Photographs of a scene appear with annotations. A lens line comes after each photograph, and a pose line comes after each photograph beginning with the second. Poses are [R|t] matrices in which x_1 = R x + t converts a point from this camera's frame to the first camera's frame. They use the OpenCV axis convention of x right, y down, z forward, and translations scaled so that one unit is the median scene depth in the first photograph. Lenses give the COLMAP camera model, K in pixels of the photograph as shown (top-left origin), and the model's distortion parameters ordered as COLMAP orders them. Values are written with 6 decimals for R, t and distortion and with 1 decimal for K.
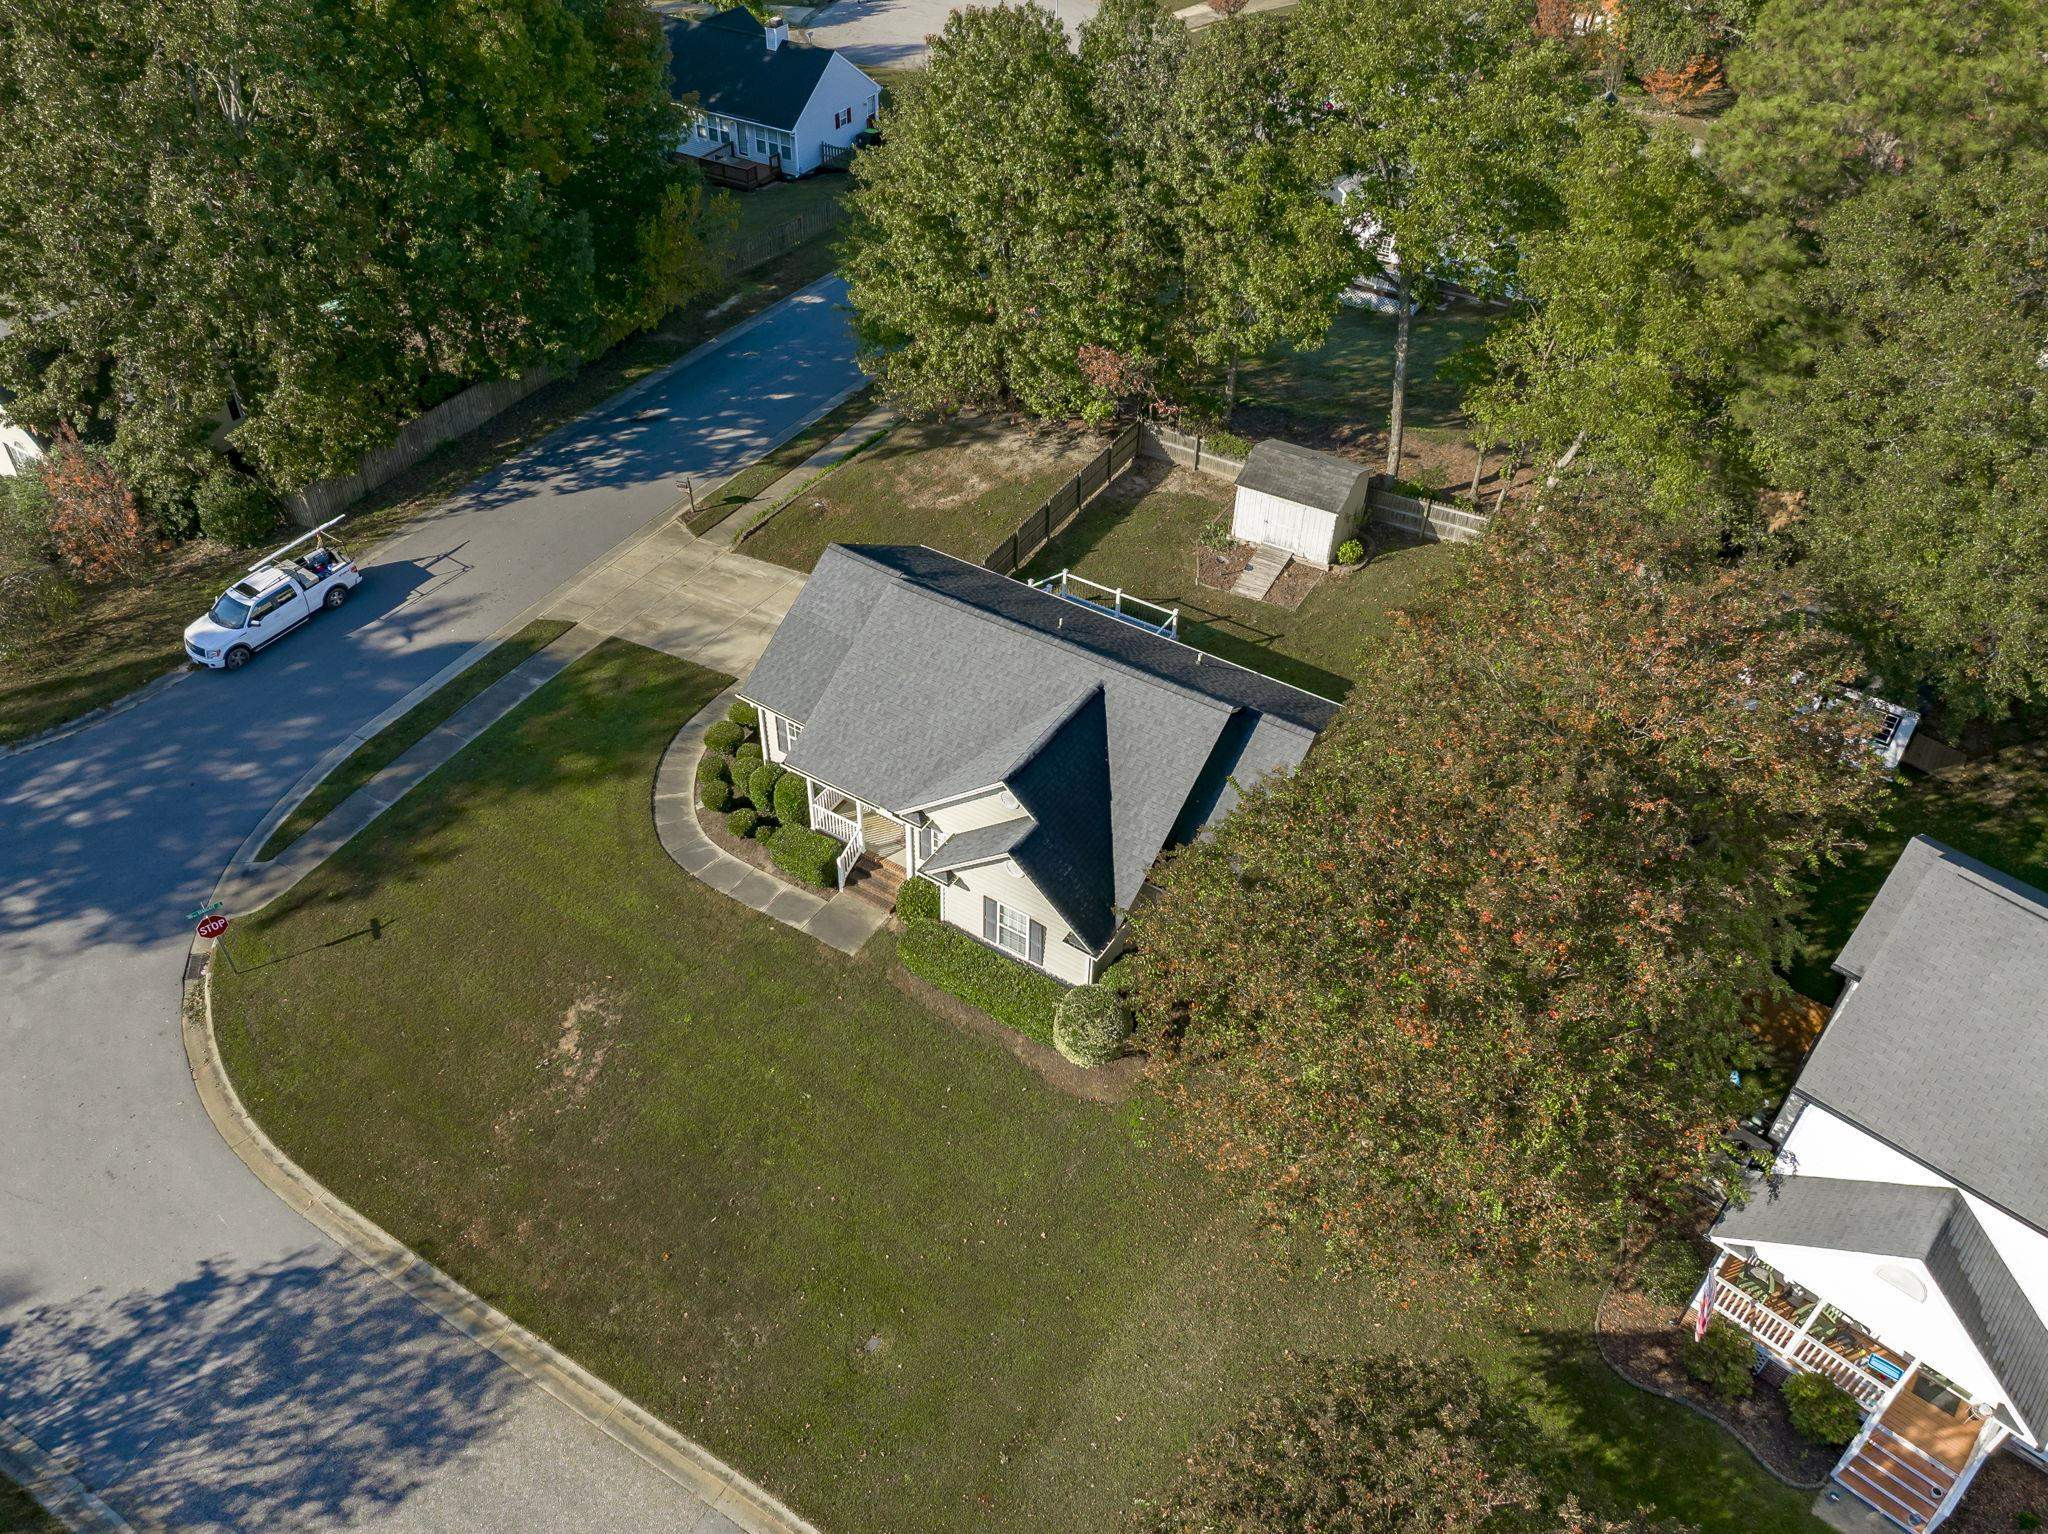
lens RADIAL K [[801.2, 0, 1024.0], [0, 801.2, 767.0], [0, 0, 1]] dist [-0.015849, 0.000089]
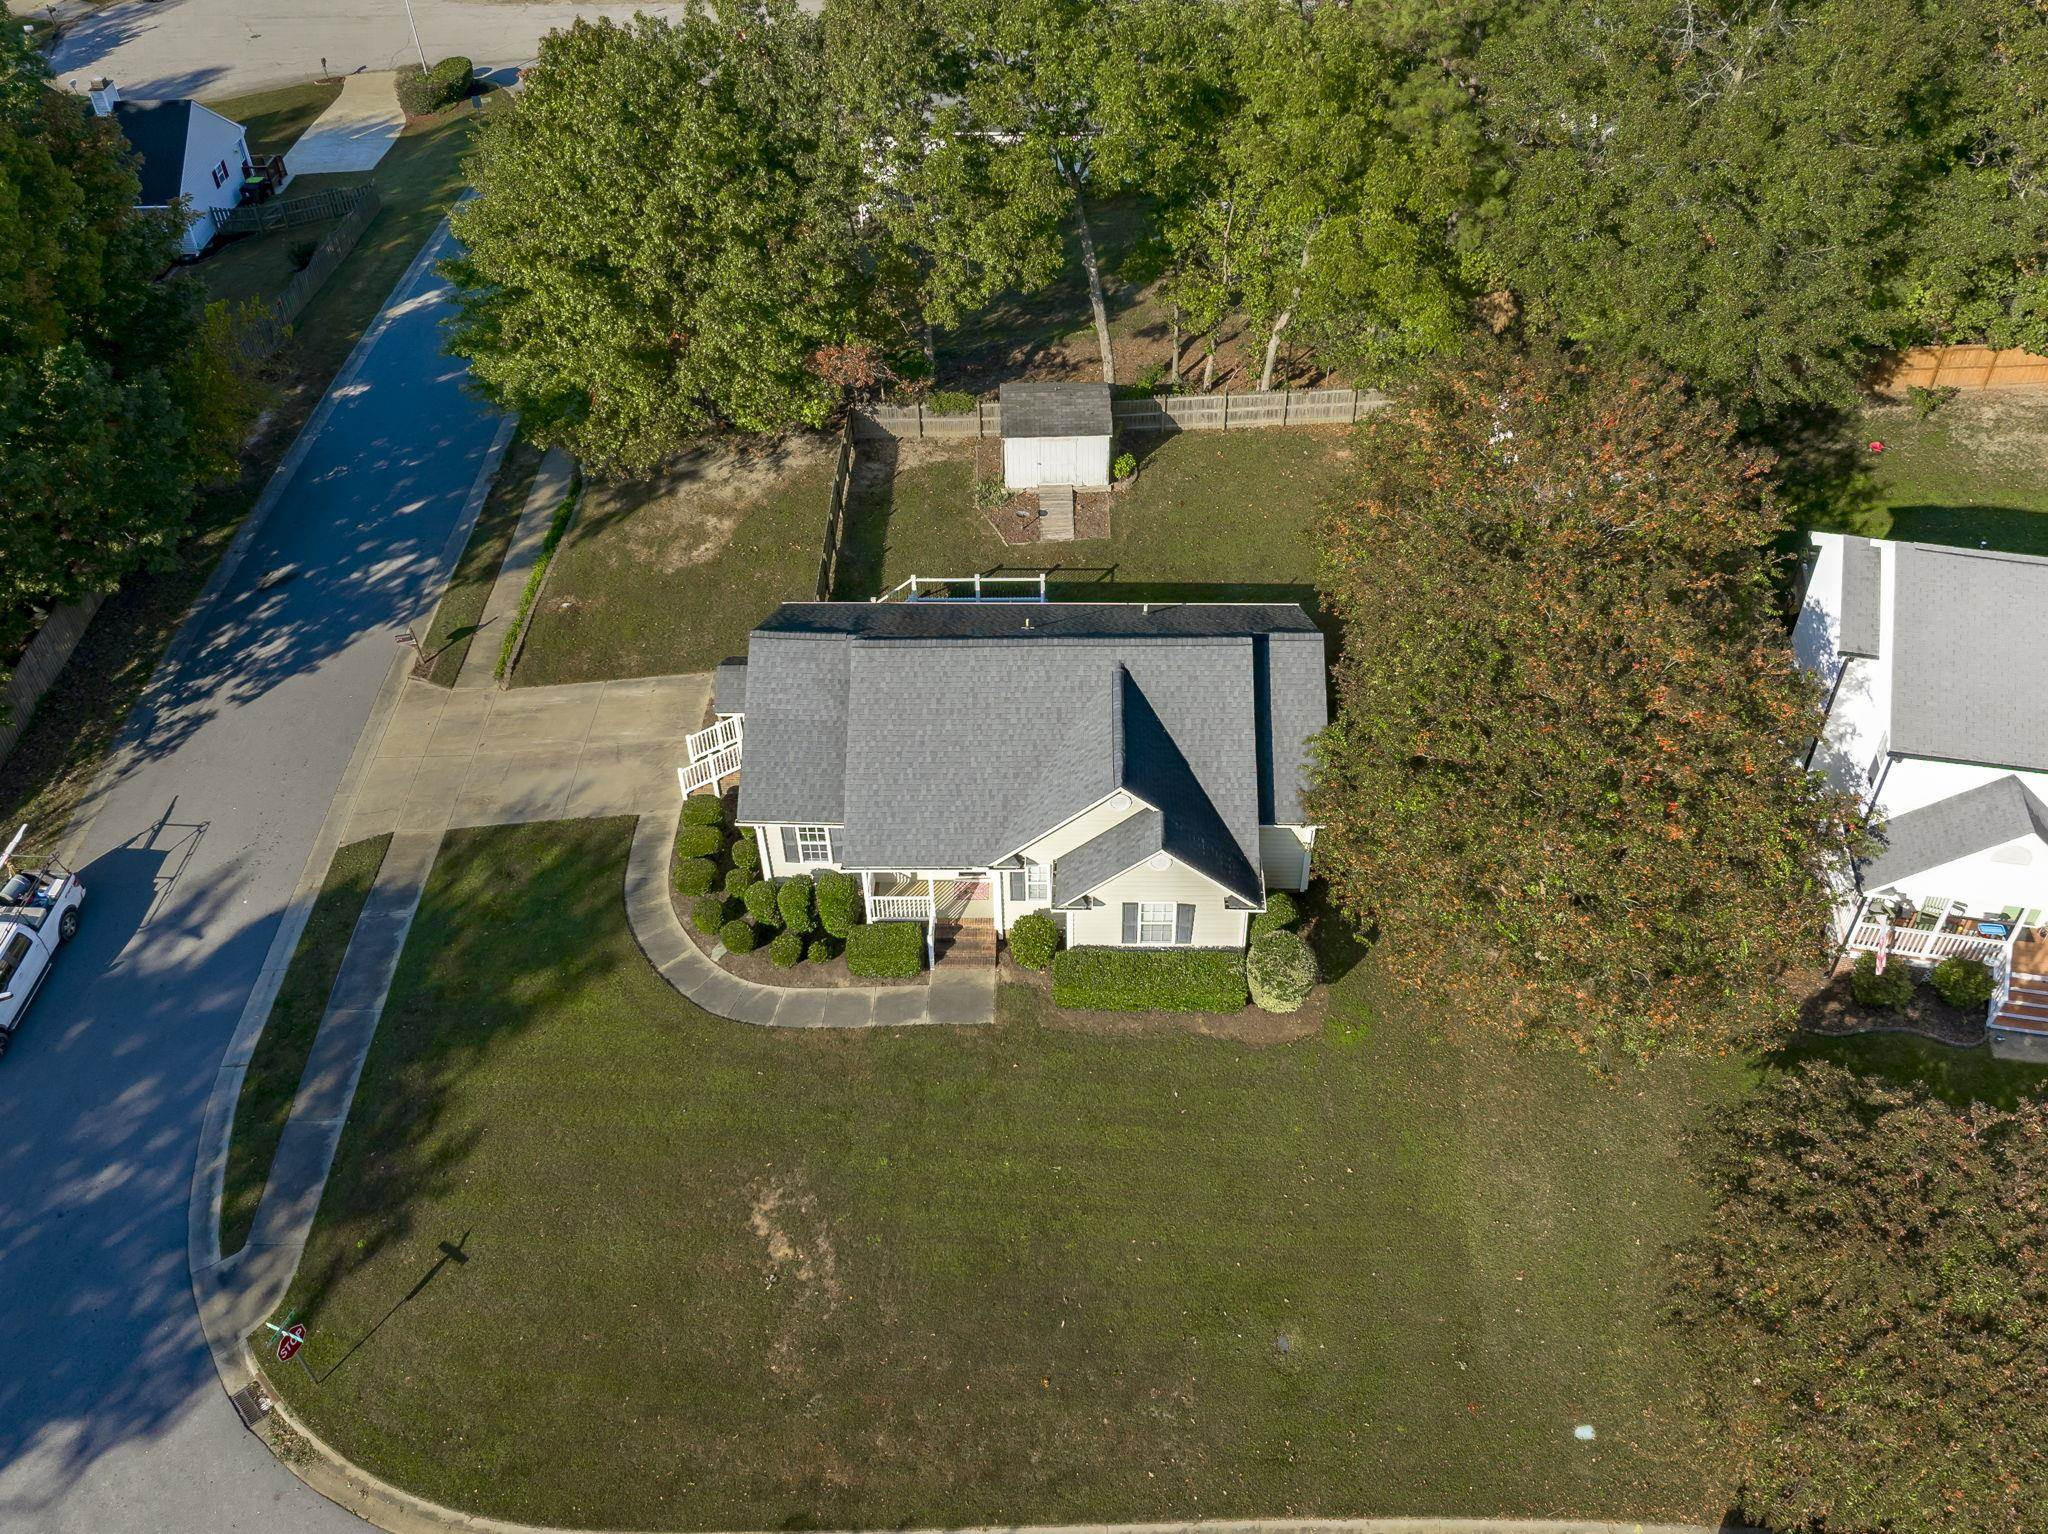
lens RADIAL K [[832.2, 0, 1024.0], [0, 832.2, 767.0], [0, 0, 1]] dist [-0.017993, 0.000831]
pose [[0.898901, -0.387023, 0.205403, -0.189411], [0.384343, 0.921582, 0.054465, -0.060358], [-0.210375, 0.029987, 0.977161, 0.010072]]
